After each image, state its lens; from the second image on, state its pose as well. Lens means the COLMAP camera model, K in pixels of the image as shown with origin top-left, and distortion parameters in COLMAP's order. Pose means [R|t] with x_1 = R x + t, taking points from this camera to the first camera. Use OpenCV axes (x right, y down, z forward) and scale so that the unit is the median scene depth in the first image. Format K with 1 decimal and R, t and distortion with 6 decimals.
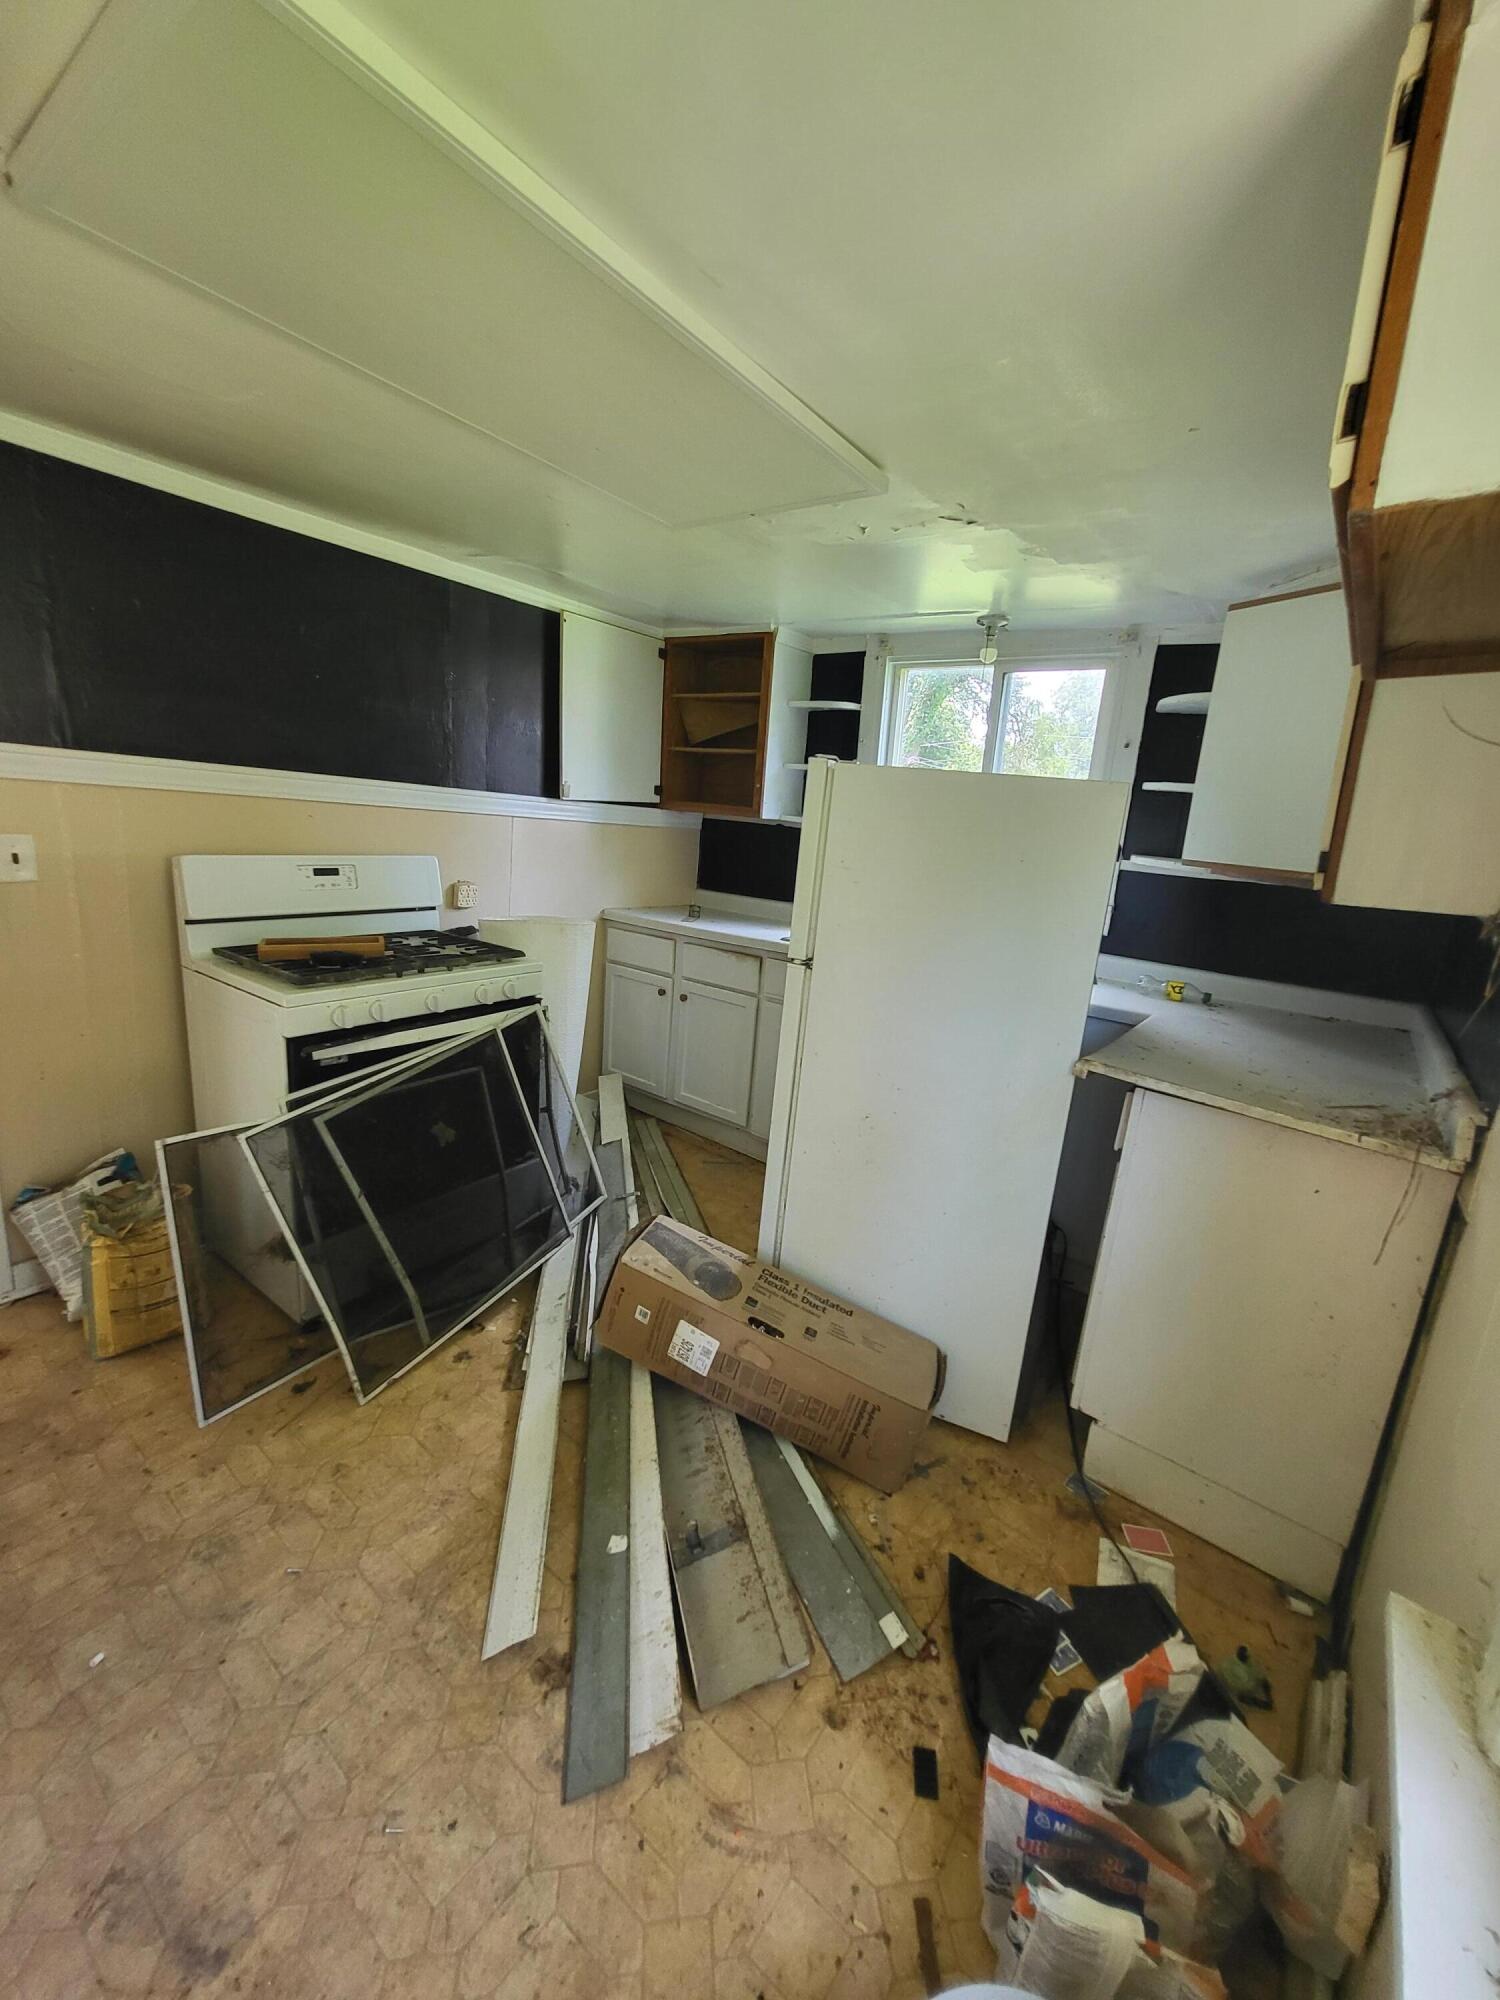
lens RADIAL K [[779.1, 0, 791.1], [0, 779.1, 984.0], [0, 0, 1]] dist [0.003284, -0.002964]
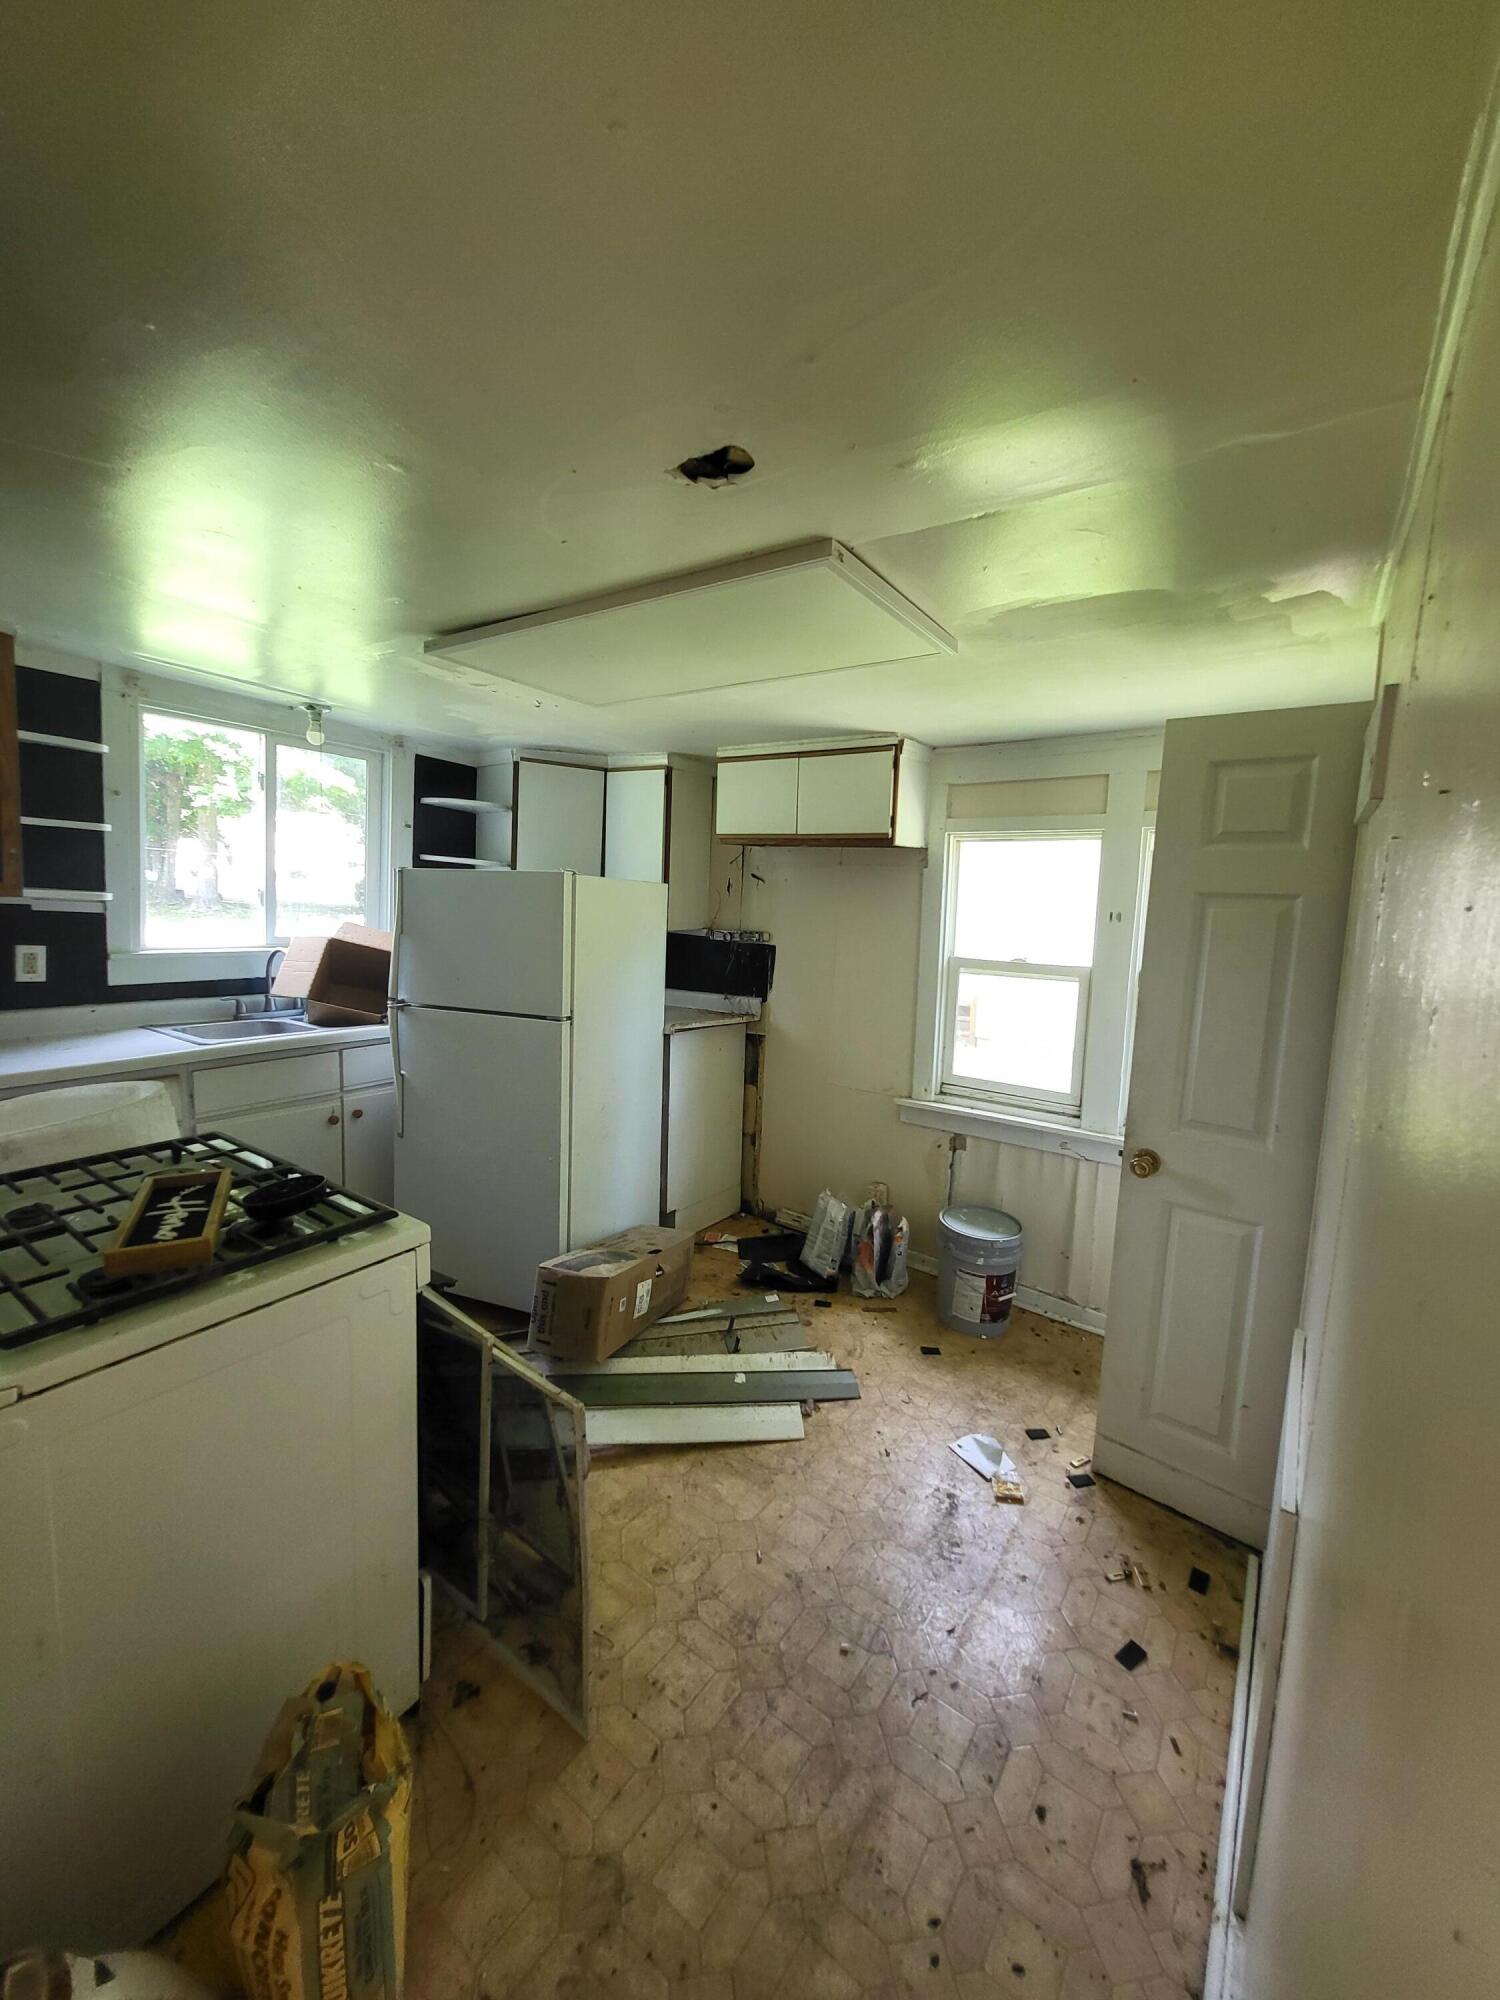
lens RADIAL K [[779.1, 0, 751.1], [0, 779.1, 987.3], [0, 0, 1]] dist [0.003284, -0.002964]
pose [[-0.004859, -0.190168, 0.981740, -1.653531], [0.167032, 0.967804, 0.188295, -0.357393], [-0.985940, 0.164896, 0.027061, 0.811807]]
